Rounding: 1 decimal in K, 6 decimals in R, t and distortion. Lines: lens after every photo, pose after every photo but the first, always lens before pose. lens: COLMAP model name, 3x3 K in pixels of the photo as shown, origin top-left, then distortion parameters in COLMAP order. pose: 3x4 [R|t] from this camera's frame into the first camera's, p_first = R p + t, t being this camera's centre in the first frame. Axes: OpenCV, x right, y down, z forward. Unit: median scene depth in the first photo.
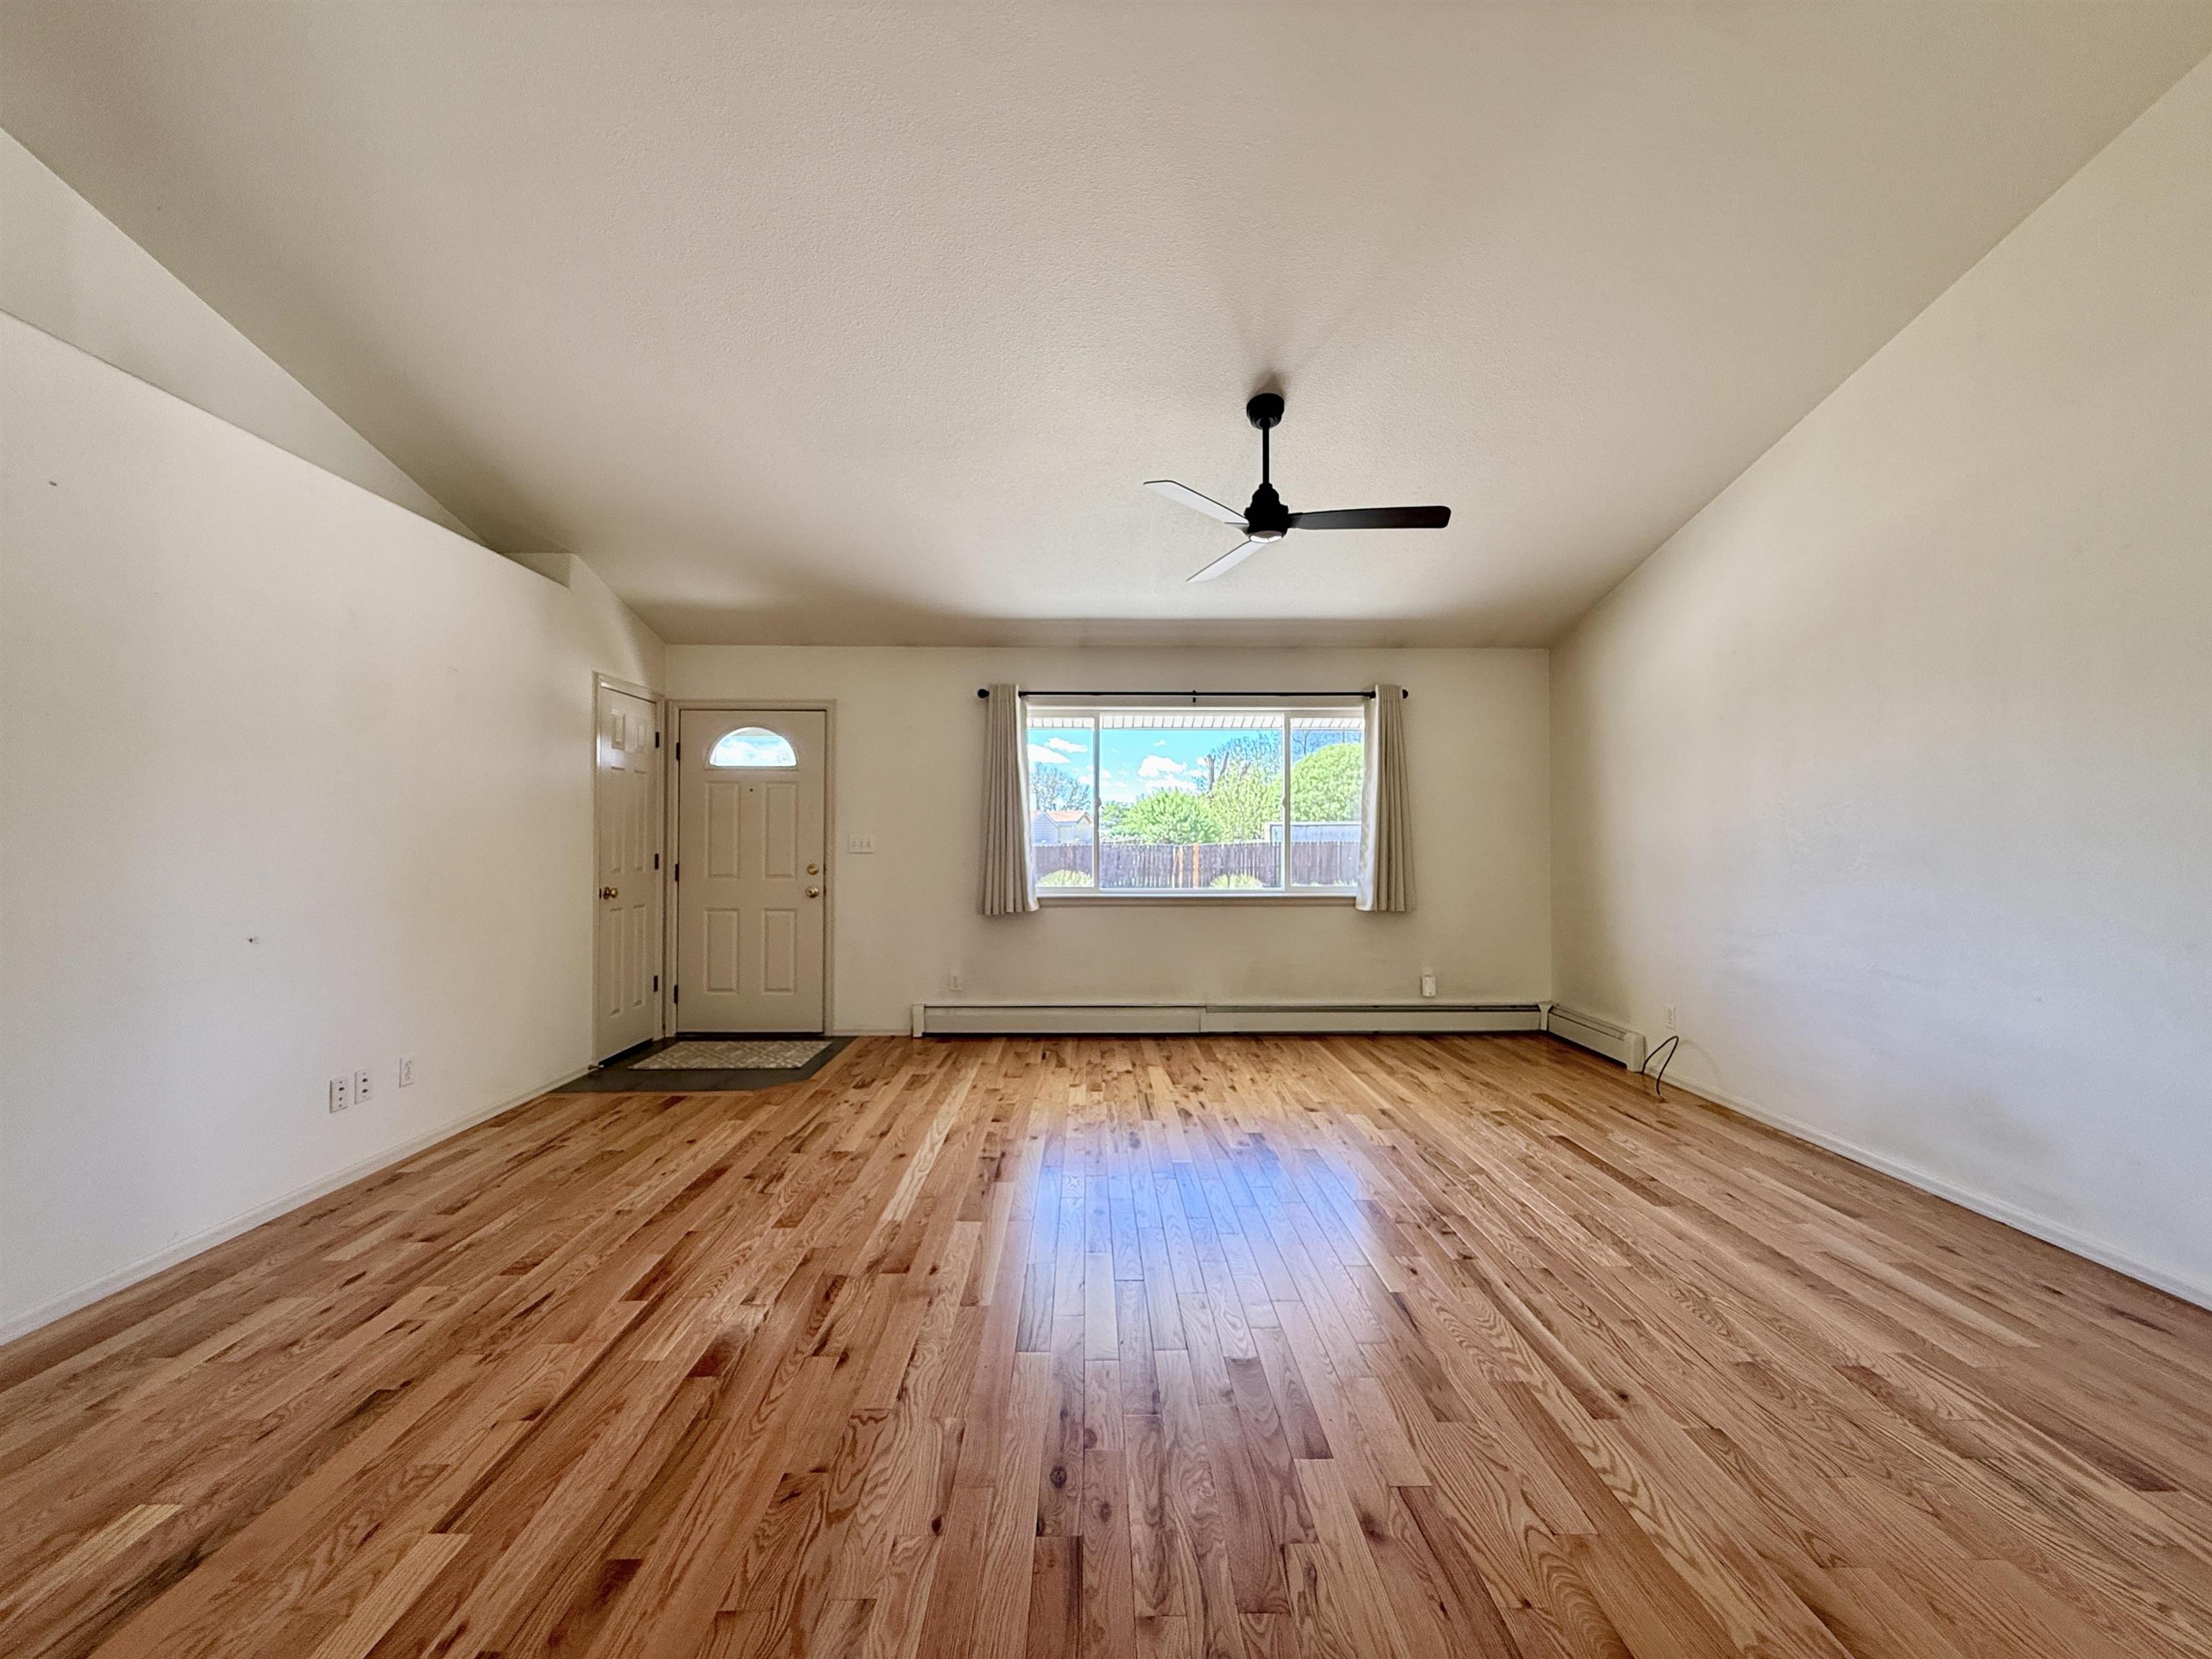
lens RADIAL K [[881.9, 0, 1103.2], [0, 881.9, 825.0], [0, 0, 1]] dist [-0.003022, 0.000584]
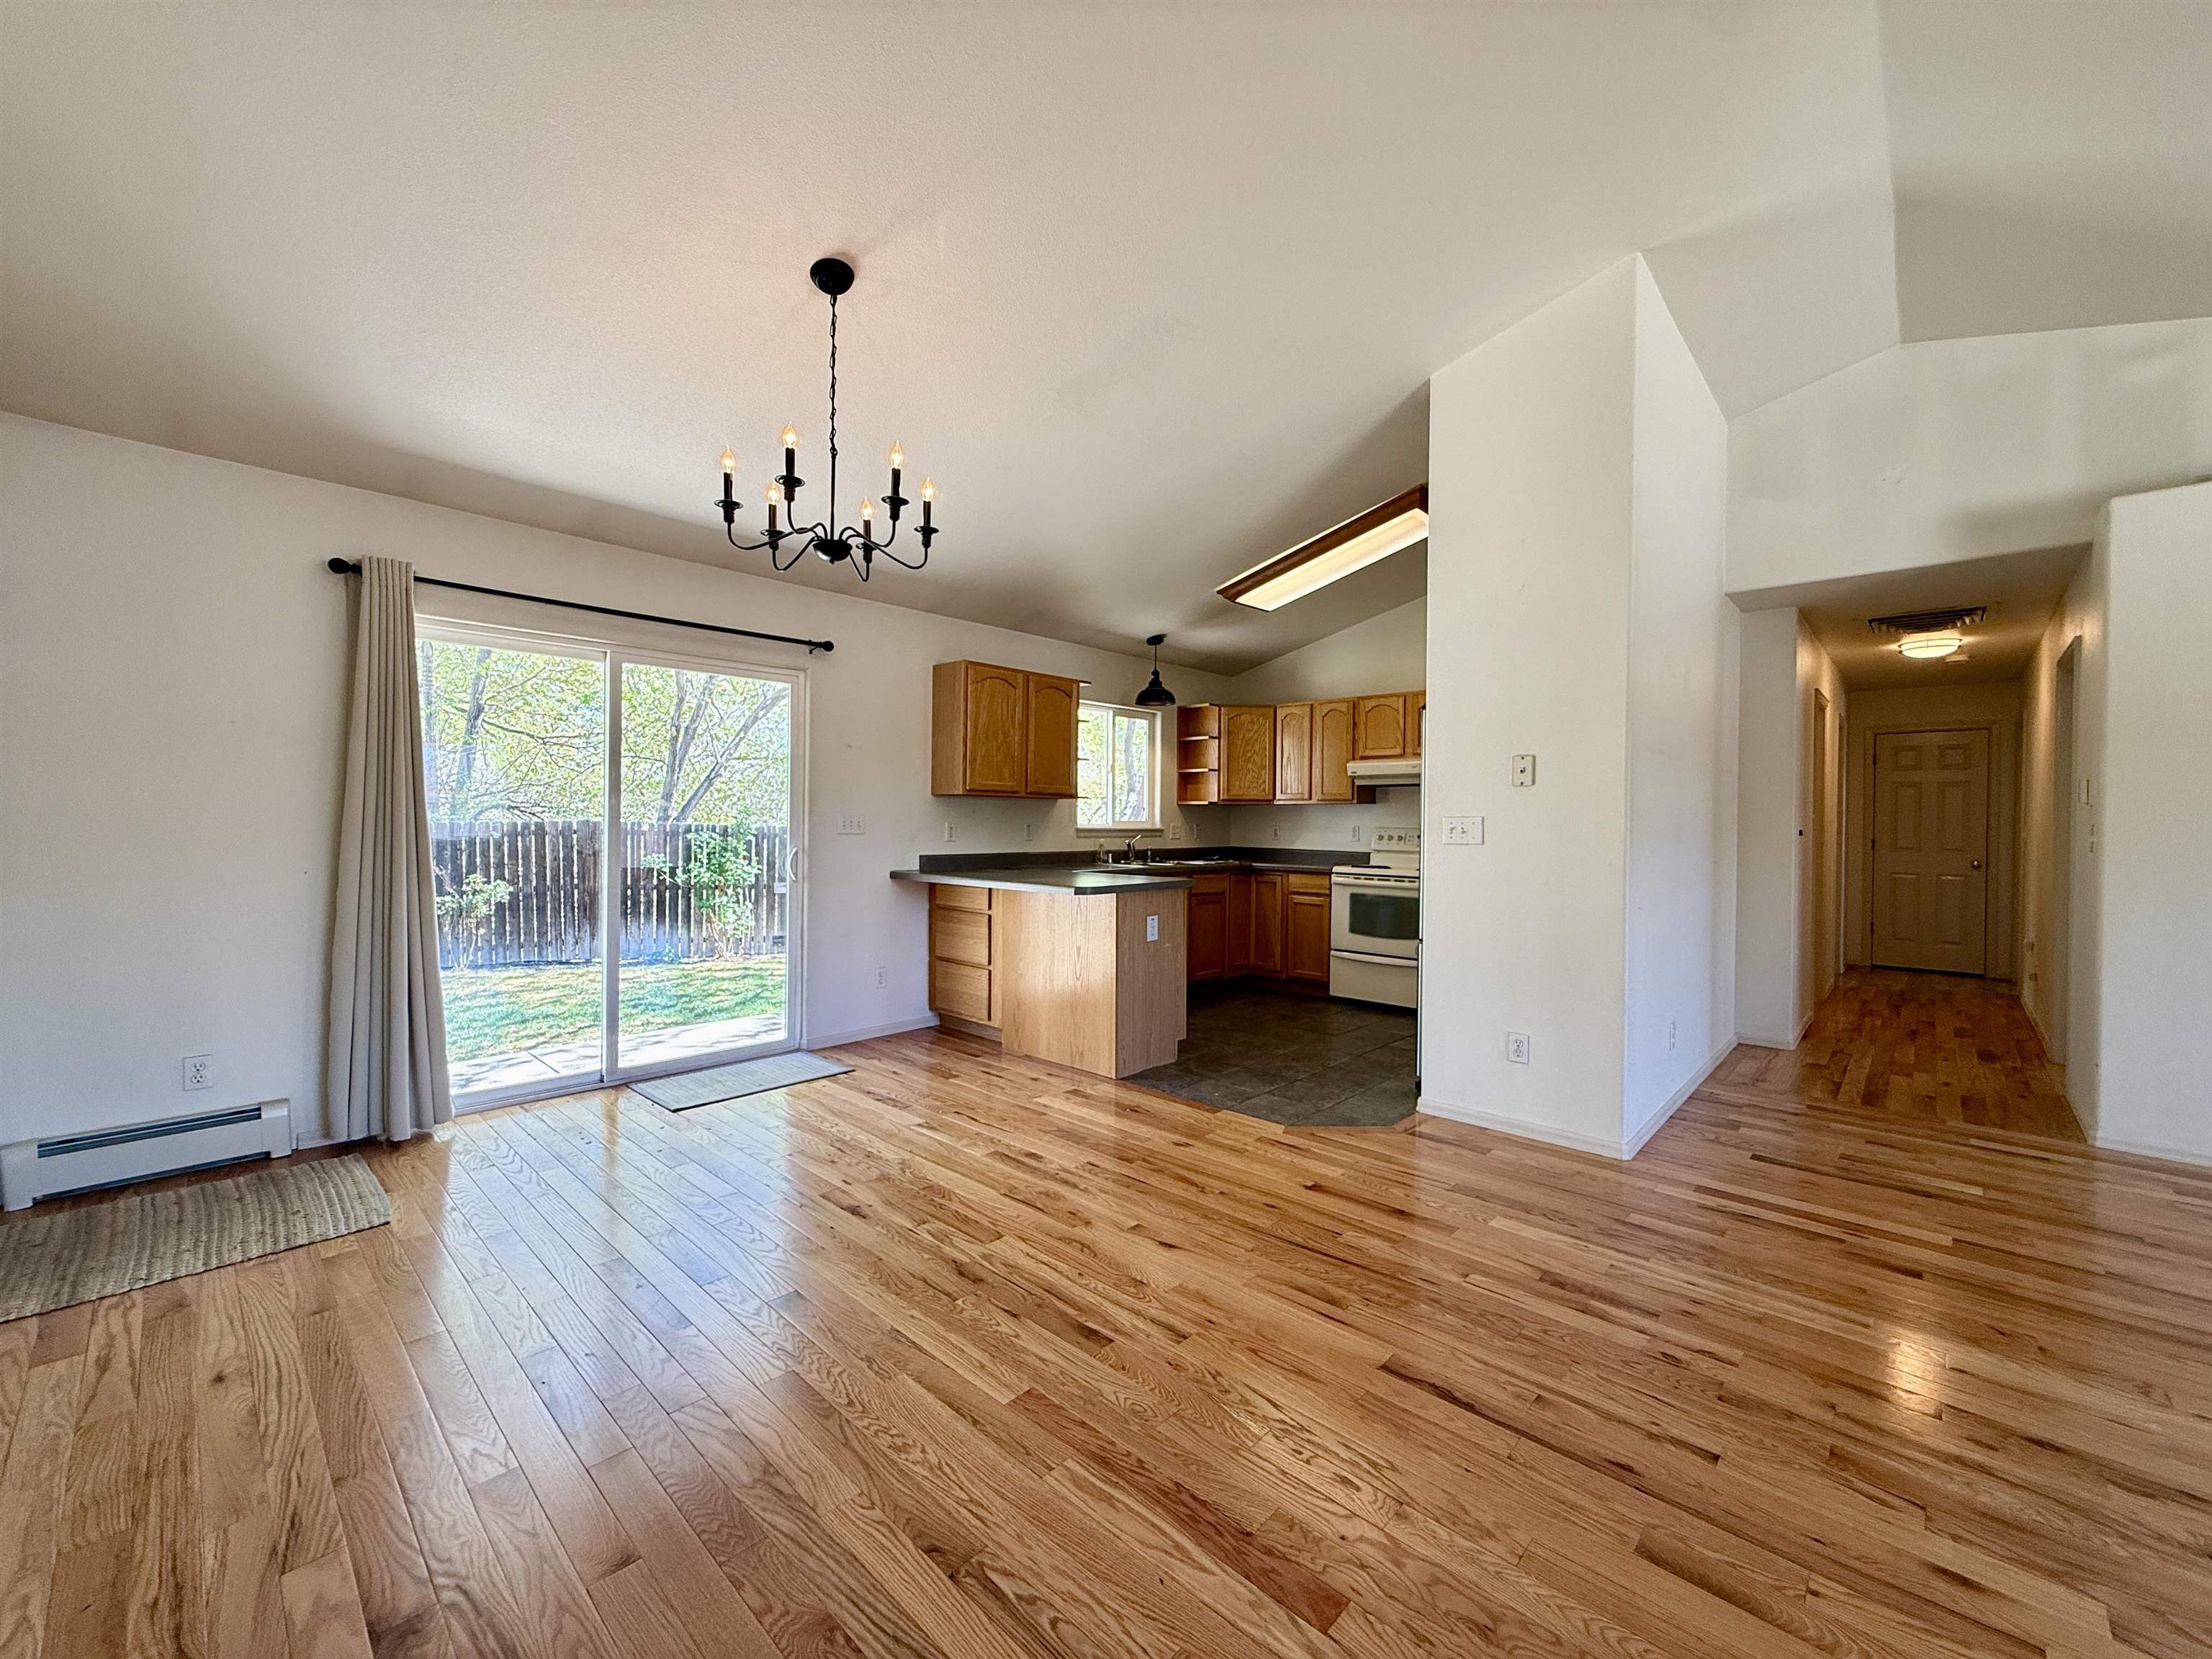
lens RADIAL K [[881.9, 0, 1089.9], [0, 881.9, 817.6], [0, 0, 1]] dist [-0.003022, 0.000584]
pose [[-0.706363, -0.010188, -0.707776, 1.575077], [-0.001953, 0.999921, -0.012444, 0.023768], [0.707847, -0.007408, -0.706327, 1.006228]]
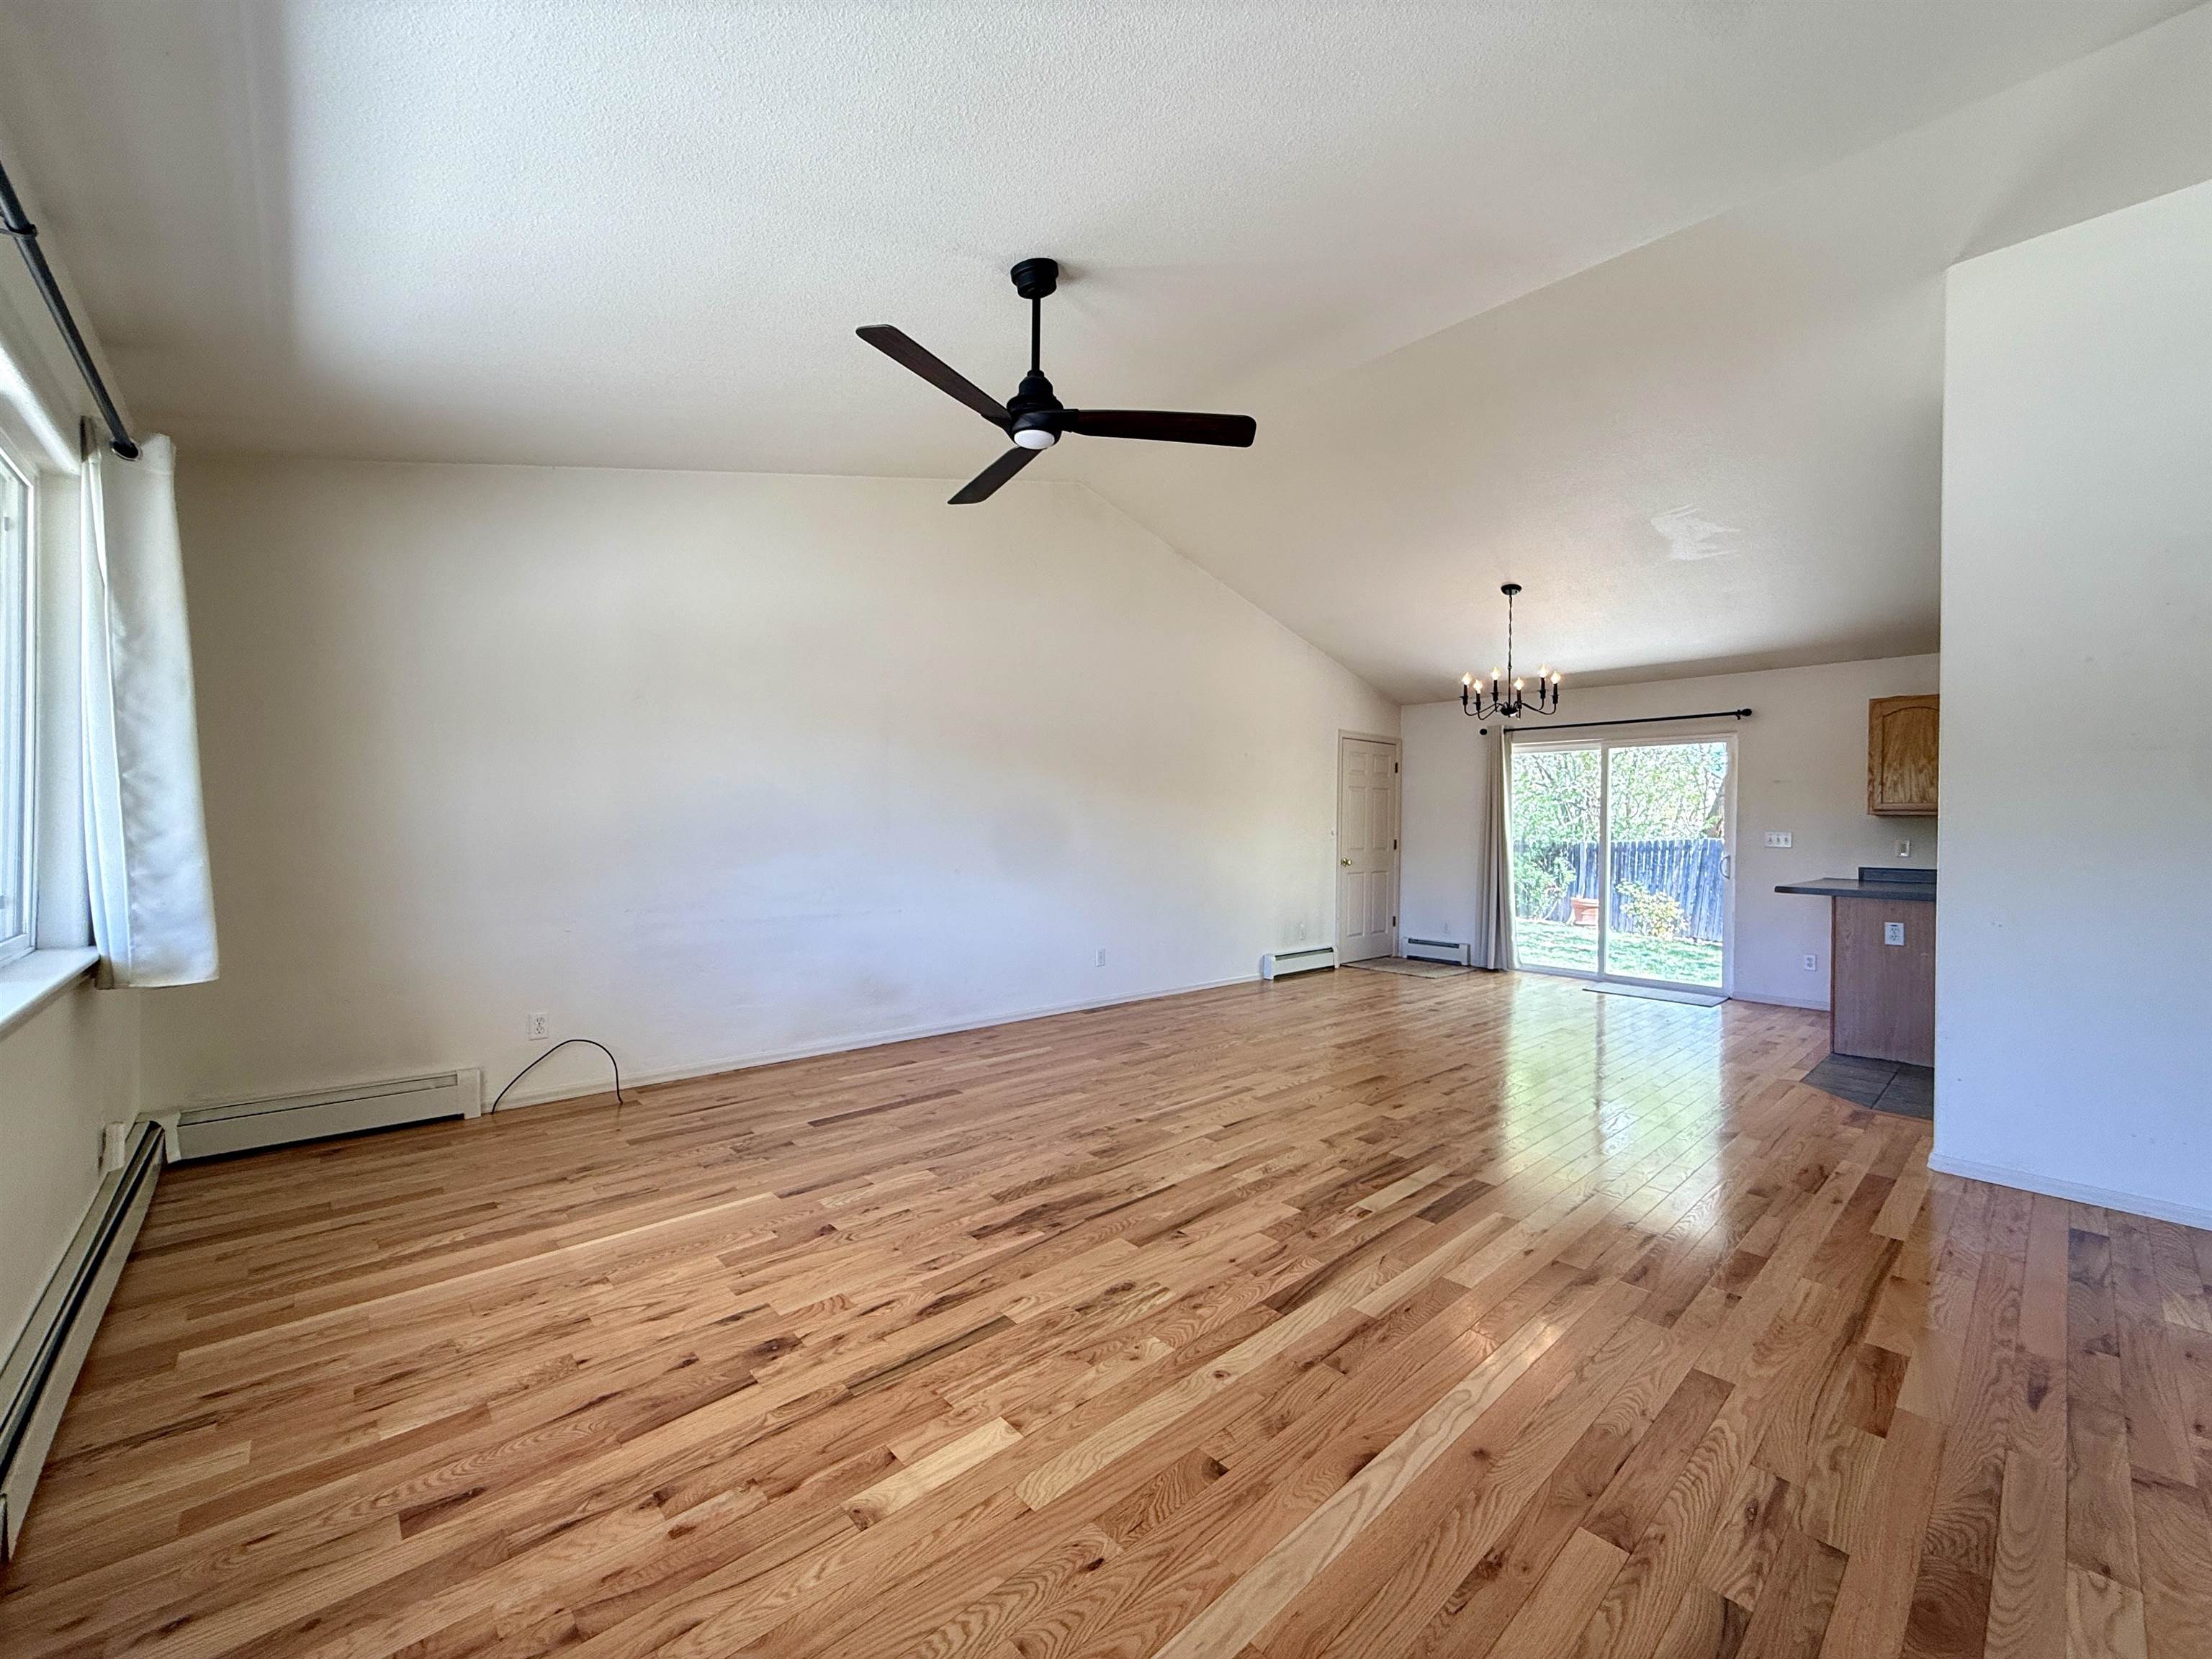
lens RADIAL K [[881.9, 0, 1110.3], [0, 881.9, 822.7], [0, 0, 1]] dist [-0.003022, 0.000584]
pose [[-0.663183, -0.006653, 0.748428, -0.996433], [-0.024291, 0.999625, -0.012639, 0.054132], [-0.748063, -0.026562, -0.663096, 3.240244]]
